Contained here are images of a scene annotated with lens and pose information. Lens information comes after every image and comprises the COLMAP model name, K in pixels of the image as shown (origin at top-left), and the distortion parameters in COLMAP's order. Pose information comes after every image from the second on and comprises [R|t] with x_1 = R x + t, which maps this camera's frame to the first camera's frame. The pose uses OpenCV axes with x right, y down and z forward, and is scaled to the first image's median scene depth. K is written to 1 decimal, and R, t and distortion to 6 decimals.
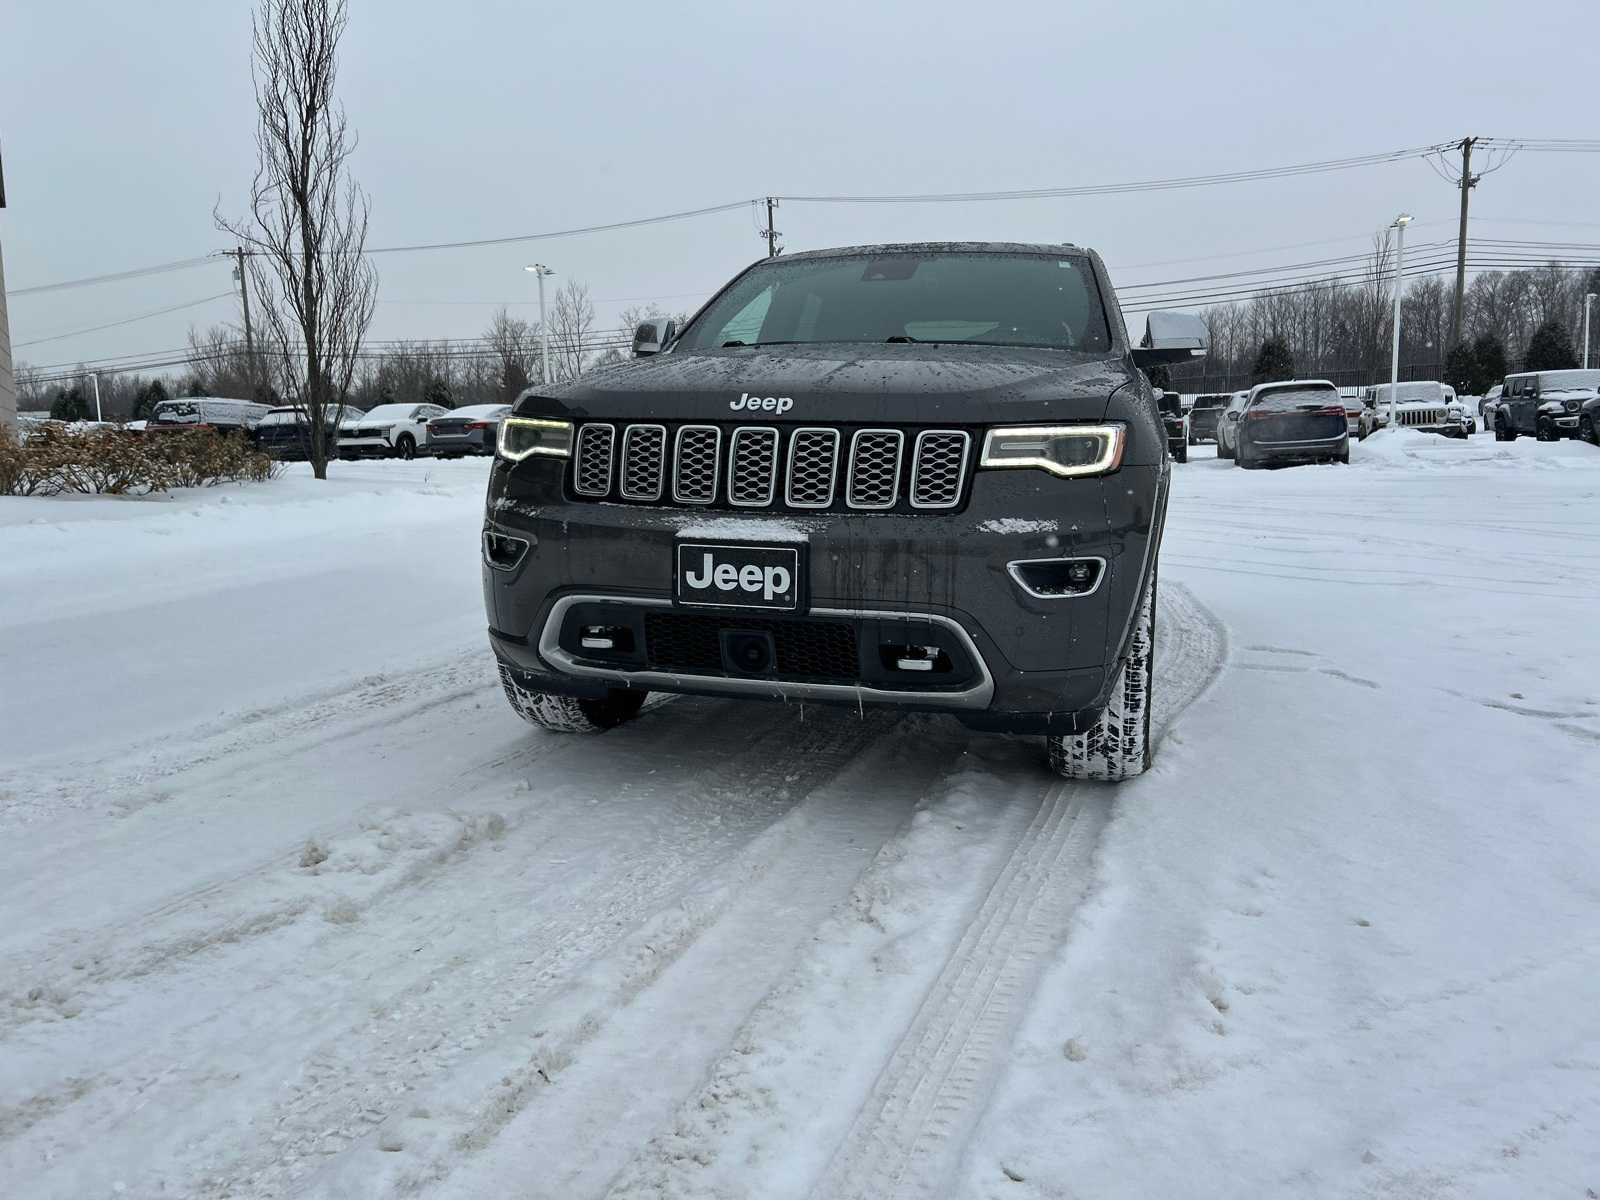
lens RADIAL K [[1178.8, 0, 810.0], [0, 1178.8, 574.1], [0, 0, 1]] dist [0.050282, -0.050518]
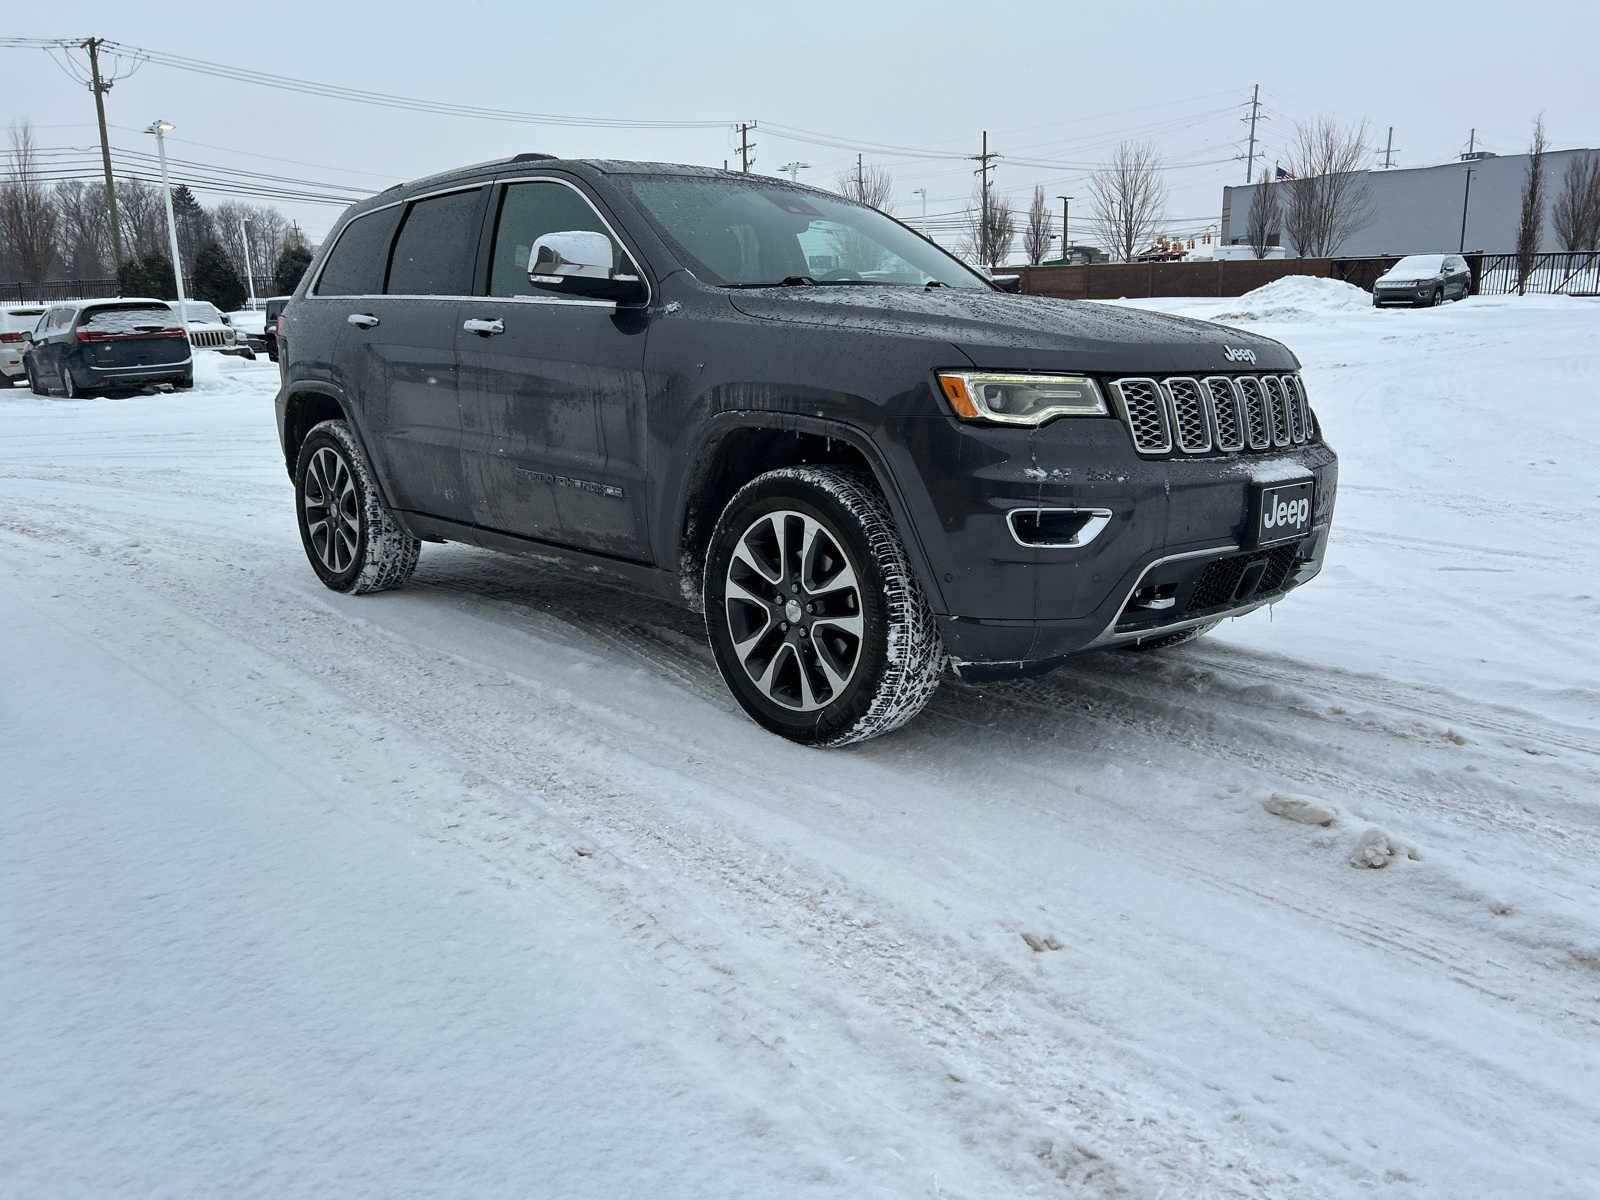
lens RADIAL K [[1184.5, 0, 806.5], [0, 1184.5, 609.4], [0, 0, 1]] dist [0.054943, -0.061330]
pose [[0.523067, -0.189815, 0.830886, -1.240935], [0.111358, 0.981748, 0.154176, -0.130845], [-0.844986, 0.011881, 0.534657, 0.761405]]
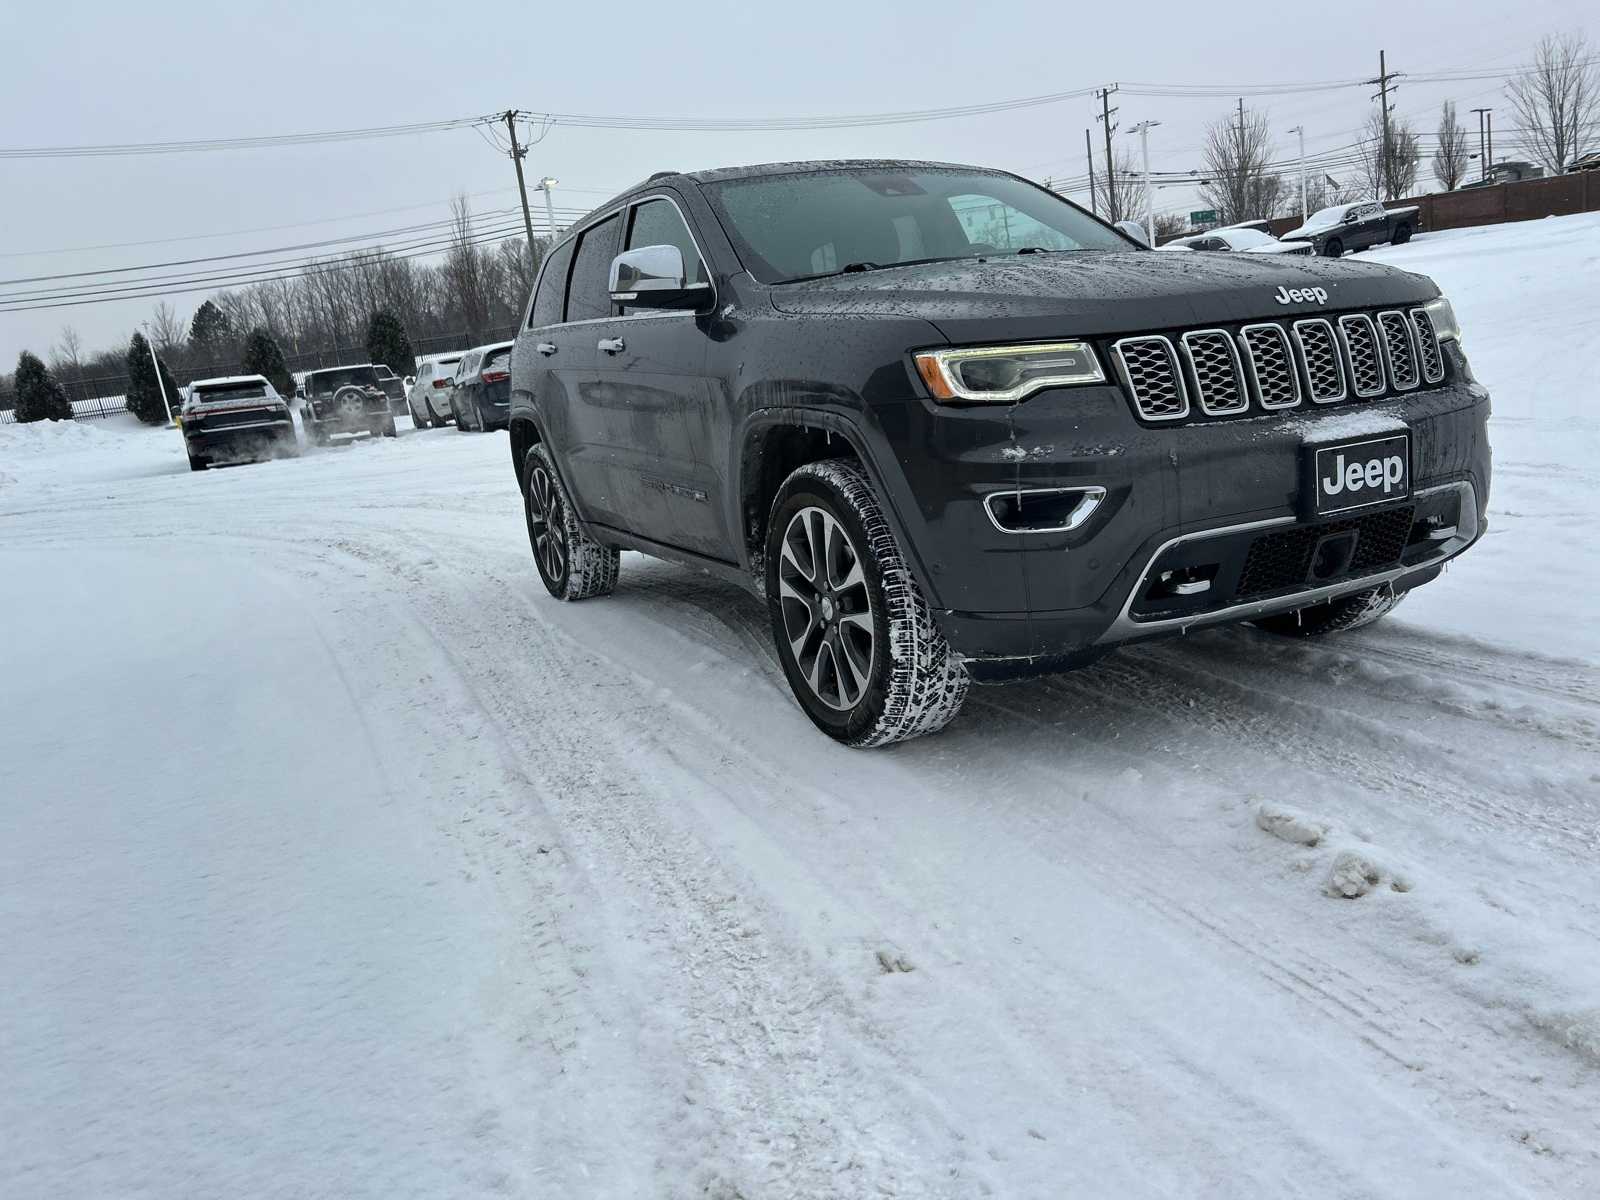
lens RADIAL K [[1184.5, 0, 804.0], [0, 1184.5, 615.6], [0, 0, 1]] dist [0.054943, -0.061330]
pose [[0.750412, -0.221675, 0.622689, -1.011513], [0.187919, 0.974759, 0.120546, -0.086599], [-0.633694, 0.026556, 0.773128, 0.527138]]
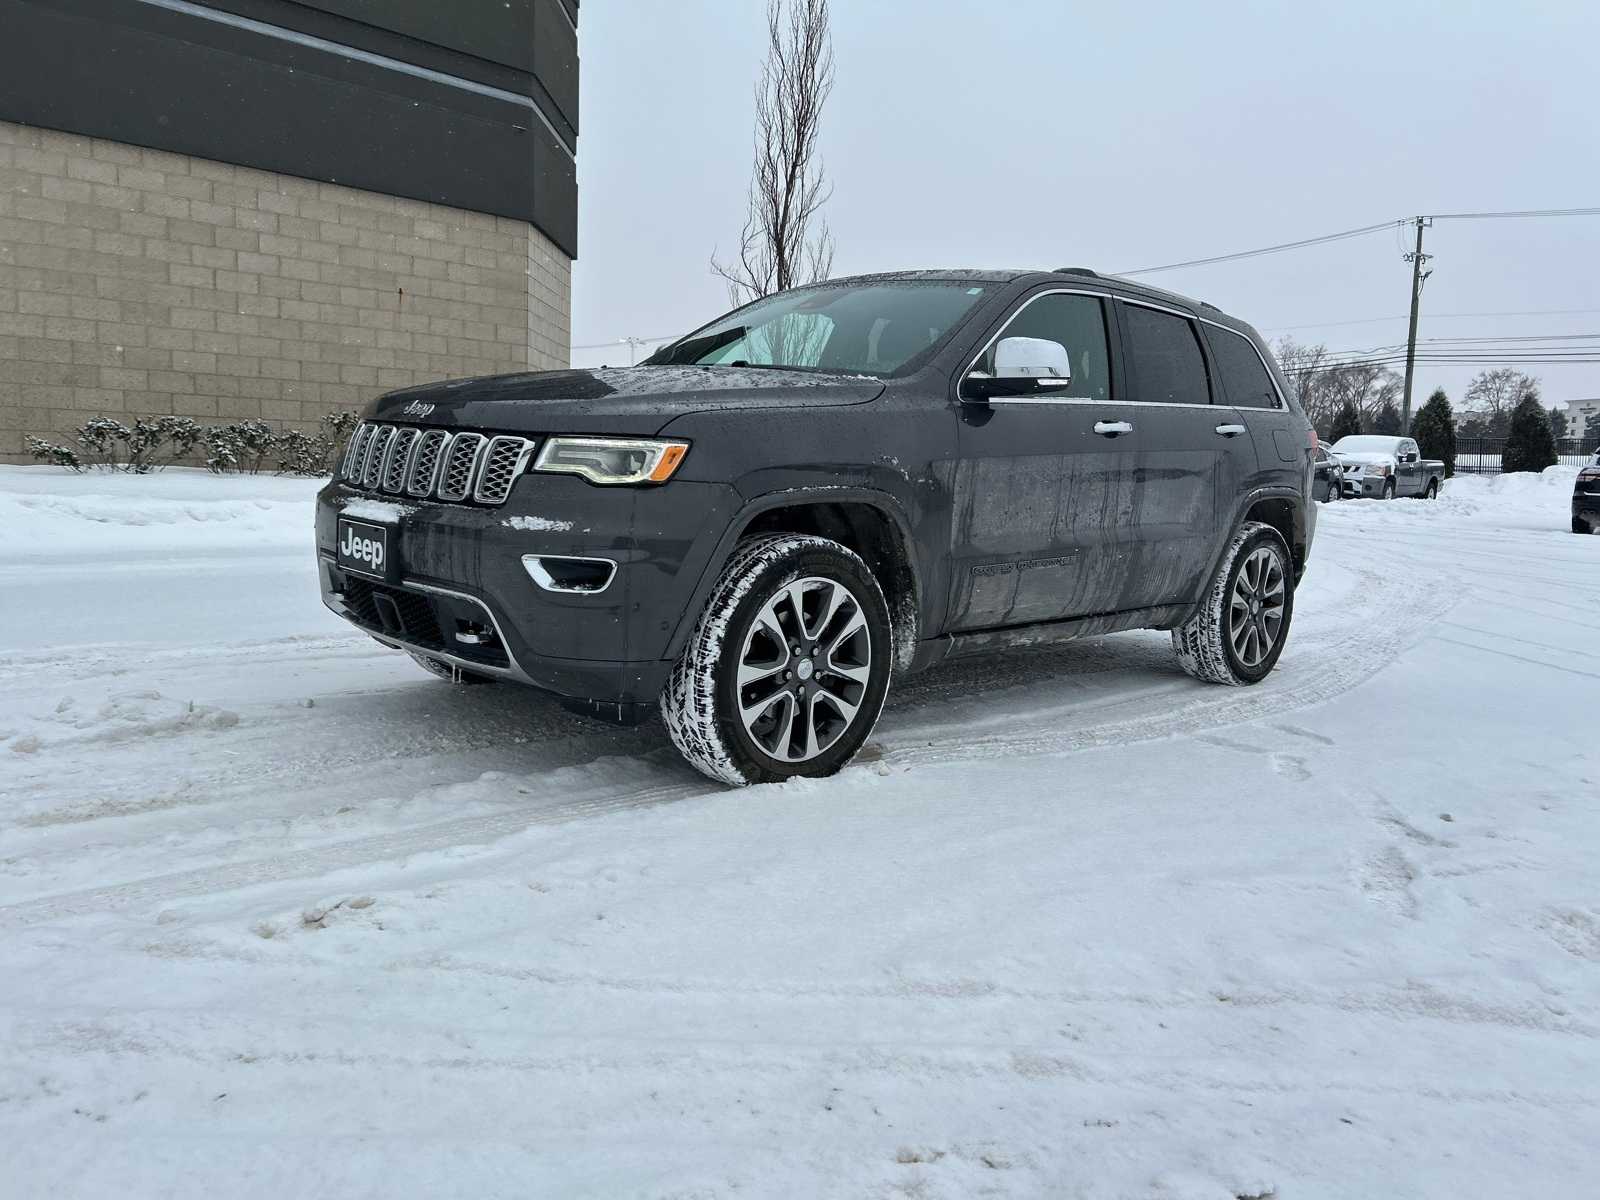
lens RADIAL K [[1178.8, 0, 794.7], [0, 1178.8, 575.1], [0, 0, 1]] dist [0.050282, -0.050518]
pose [[0.875487, 0.096683, -0.473472, 0.897116], [-0.108817, 0.994060, 0.001778, -0.020460], [0.470831, 0.049965, 0.880807, 0.126040]]
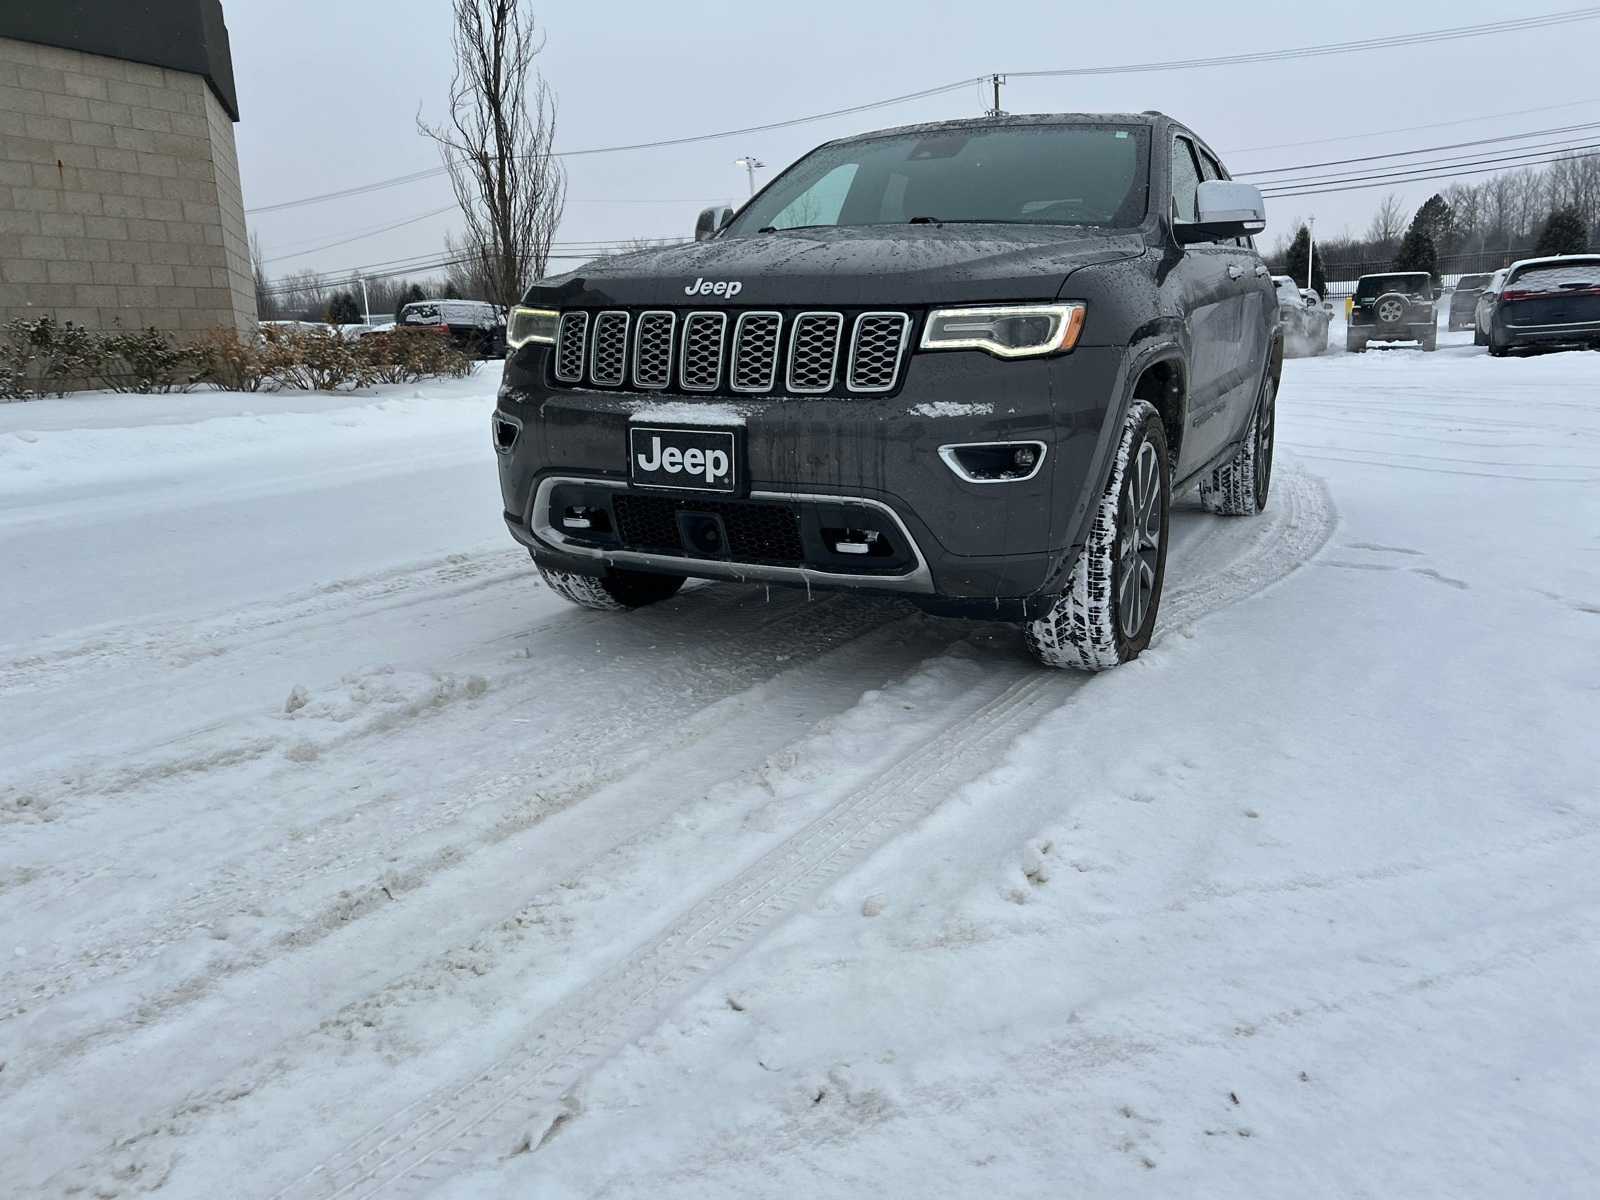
lens RADIAL K [[1178.8, 0, 813.4], [0, 1178.8, 581.2], [0, 0, 1]] dist [0.050282, -0.050518]
pose [[0.983539, 0.024039, -0.179092, 0.234832], [-0.007336, 0.995606, 0.093349, 0.010752], [0.180549, -0.090498, 0.979394, -0.005370]]
